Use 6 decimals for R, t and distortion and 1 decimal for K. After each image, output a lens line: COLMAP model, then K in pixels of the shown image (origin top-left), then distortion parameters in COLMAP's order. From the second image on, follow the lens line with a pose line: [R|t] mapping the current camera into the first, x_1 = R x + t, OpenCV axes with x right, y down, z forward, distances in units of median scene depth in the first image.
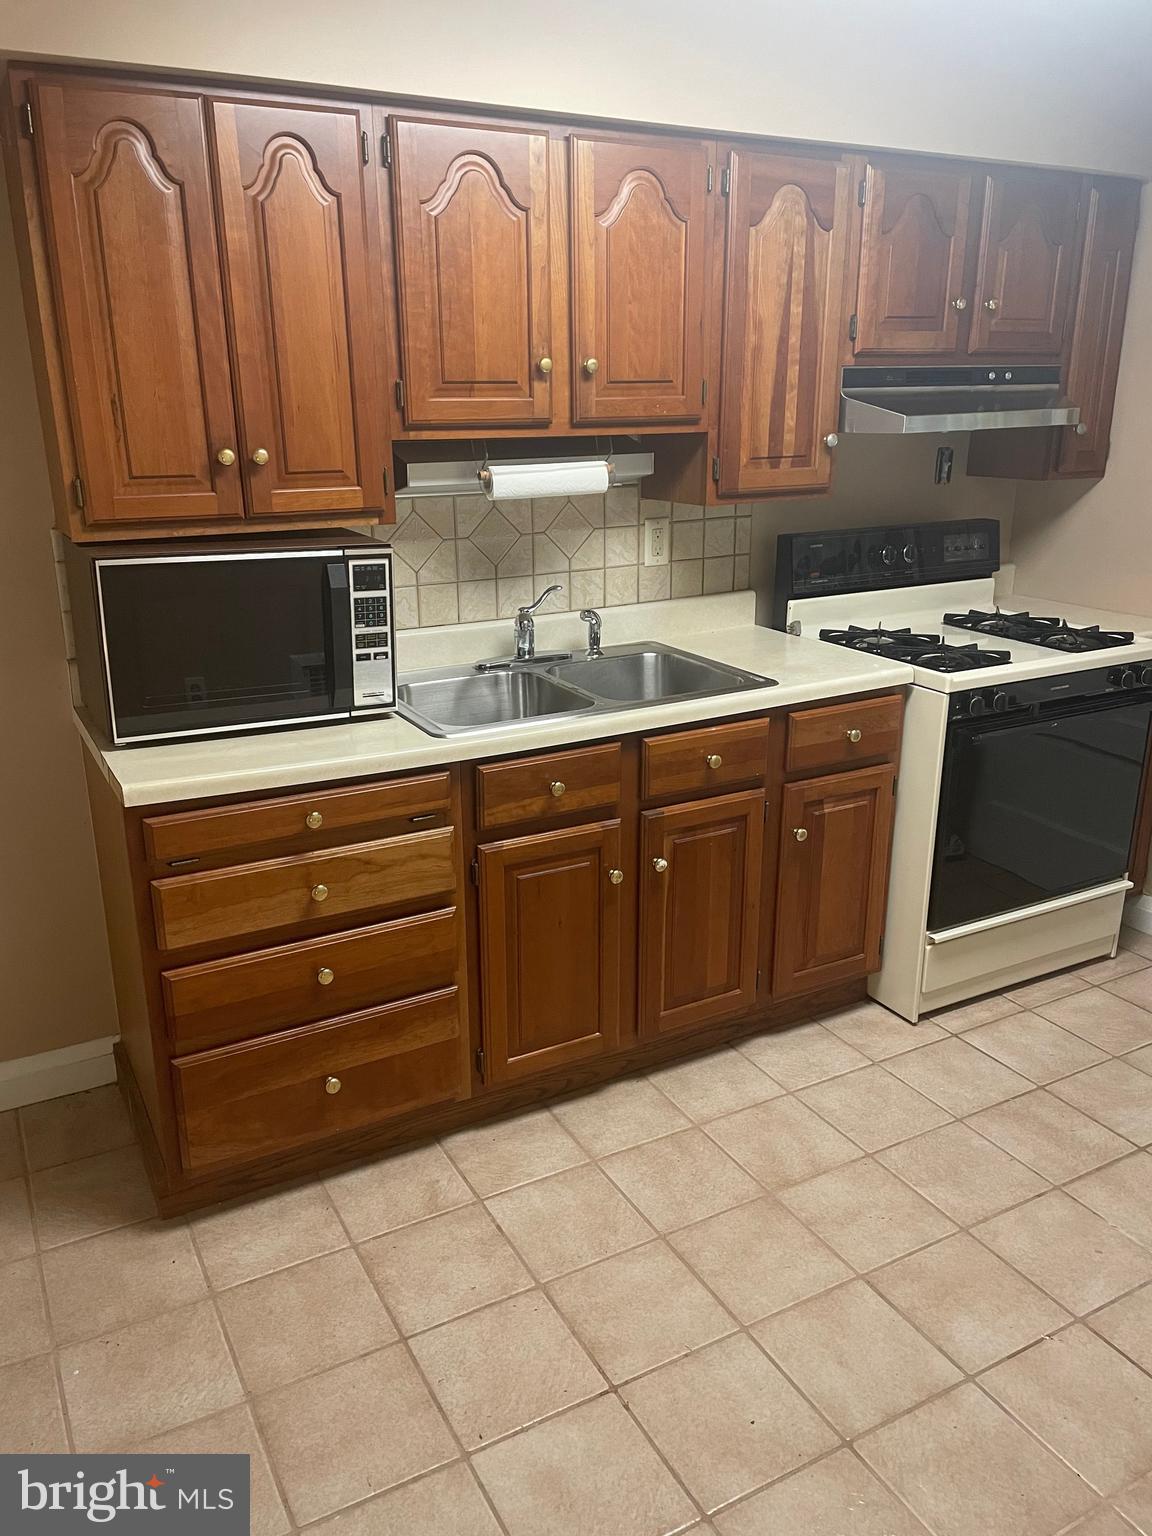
lens RADIAL K [[1169.1, 0, 576.0], [0, 1169.1, 768.0], [0, 0, 1]] dist [0.106851, -0.137000]
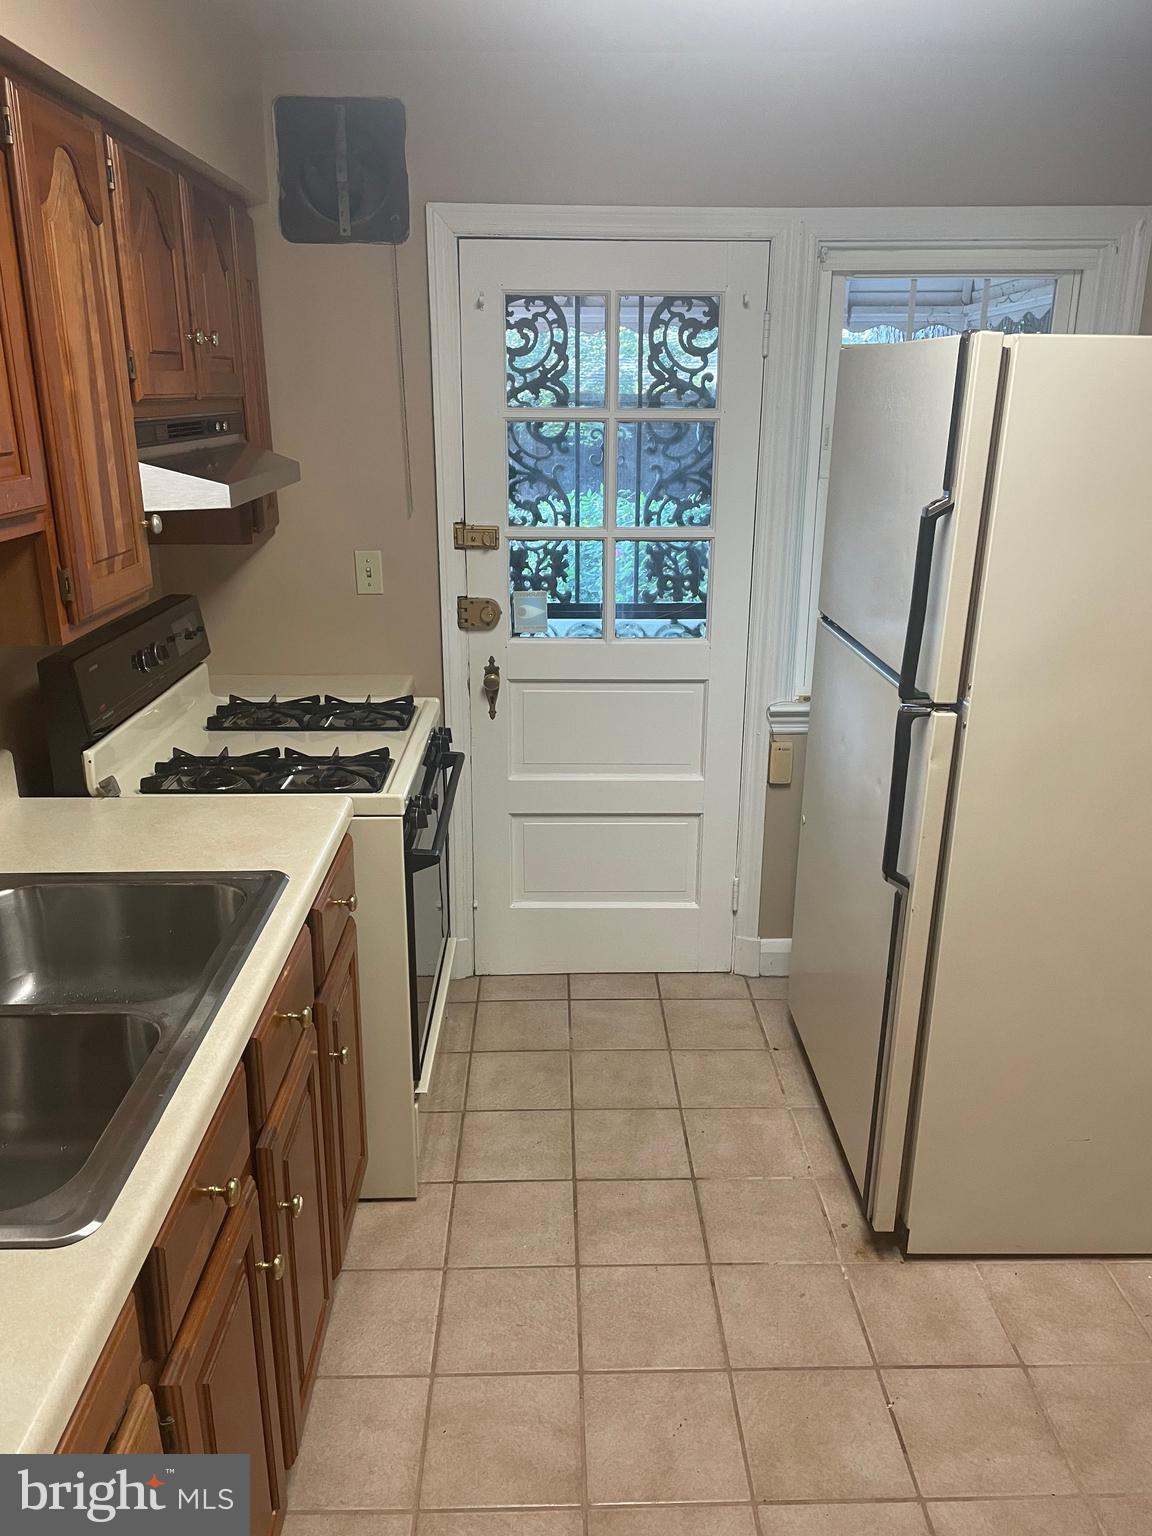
lens RADIAL K [[1169.1, 0, 576.0], [0, 1169.1, 768.0], [0, 0, 1]] dist [0.106851, -0.137000]
pose [[0.457548, -0.266691, 0.848248, -0.319985], [0.265116, 0.951489, 0.156146, -0.190845], [-0.848742, 0.153440, 0.506057, 0.471482]]
